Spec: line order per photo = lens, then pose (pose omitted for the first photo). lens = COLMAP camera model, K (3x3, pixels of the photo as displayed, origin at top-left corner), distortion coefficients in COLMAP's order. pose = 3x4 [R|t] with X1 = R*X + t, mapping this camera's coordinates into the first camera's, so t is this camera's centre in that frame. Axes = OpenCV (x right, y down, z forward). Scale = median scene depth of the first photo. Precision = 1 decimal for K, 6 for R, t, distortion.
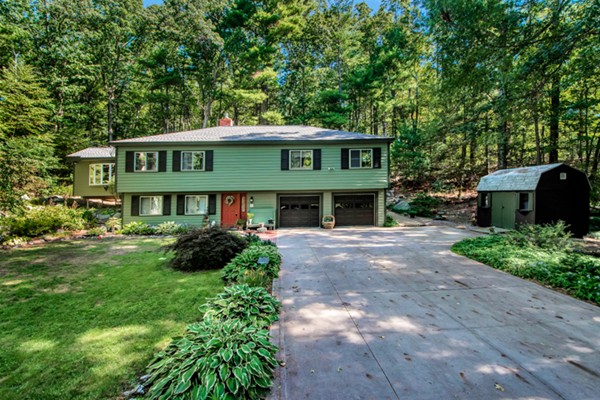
lens RADIAL K [[268.2, 0, 311.2], [0, 268.2, 208.6], [0, 0, 1]] dist [0.010633, -0.004782]
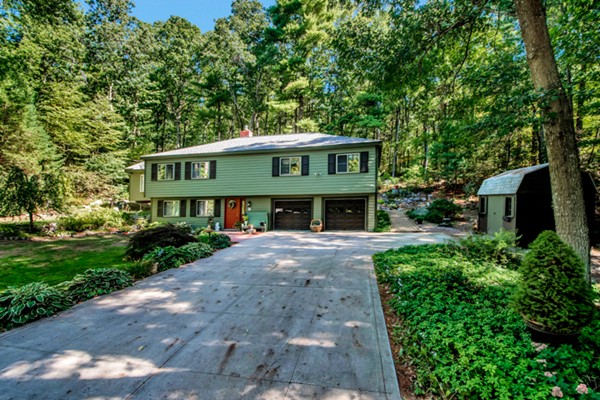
lens RADIAL K [[268.2, 0, 322.0], [0, 268.2, 219.4], [0, 0, 1]] dist [0.010633, -0.004782]
pose [[0.972635, 0.017050, -0.231714, 0.322123], [-0.011969, 0.999656, 0.023317, 0.001499], [0.232032, -0.019905, 0.972505, -0.006394]]
